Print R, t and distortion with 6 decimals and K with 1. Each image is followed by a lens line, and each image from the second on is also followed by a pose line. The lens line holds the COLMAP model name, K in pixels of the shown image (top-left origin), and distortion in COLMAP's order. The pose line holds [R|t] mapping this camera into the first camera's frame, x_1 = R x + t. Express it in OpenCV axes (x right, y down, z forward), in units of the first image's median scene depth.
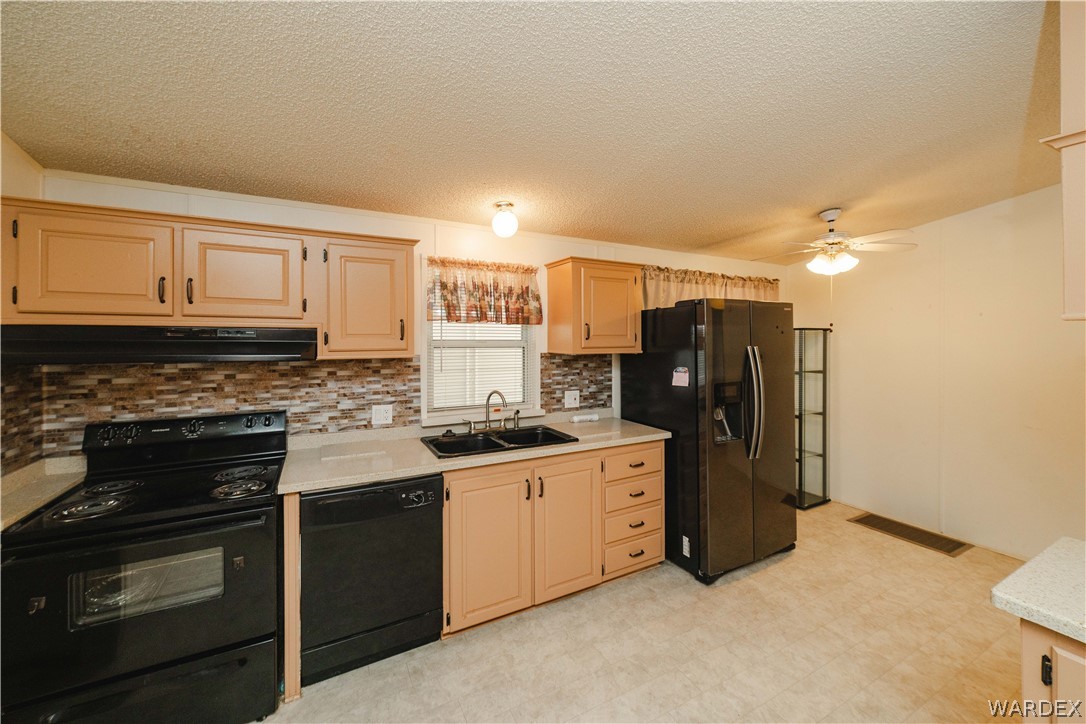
lens RADIAL K [[415.7, 0, 541.8], [0, 415.7, 341.4], [0, 0, 1]] dist [0.000317, 0.000153]
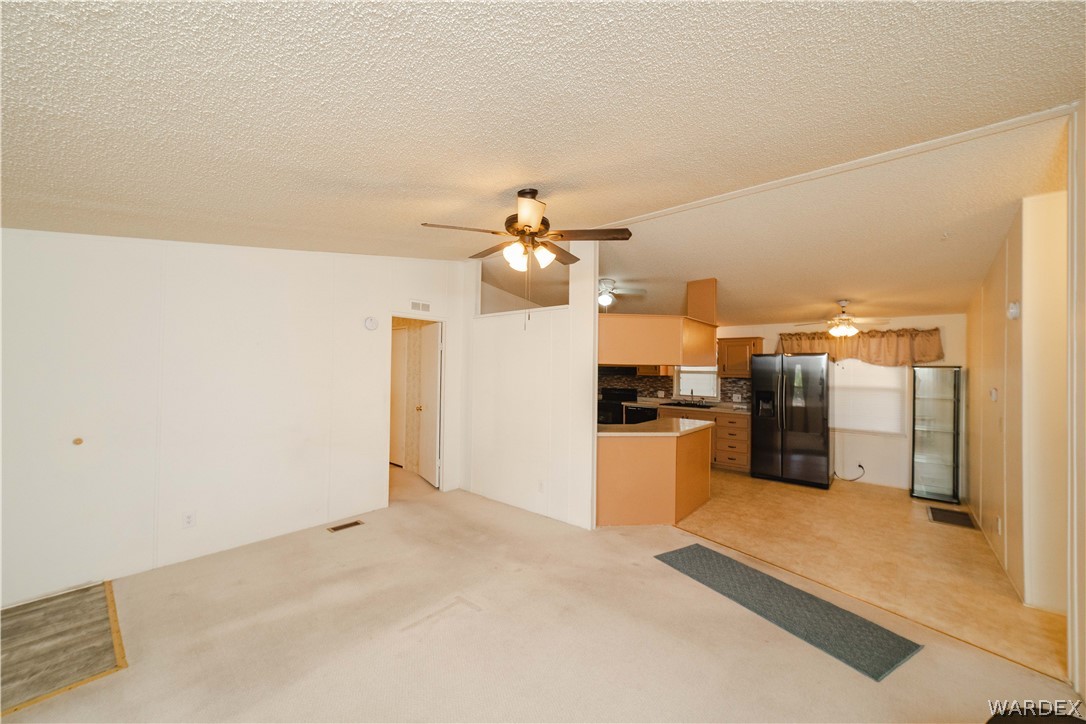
lens RADIAL K [[407.9, 0, 539.1], [0, 407.9, 361.9], [0, 0, 1]] dist [0.000531, 0.000246]
pose [[0.364278, -0.006083, -0.931270, 2.048707], [-0.015227, 0.999806, -0.012487, -0.013083], [0.931166, 0.018729, 0.364115, -0.939212]]
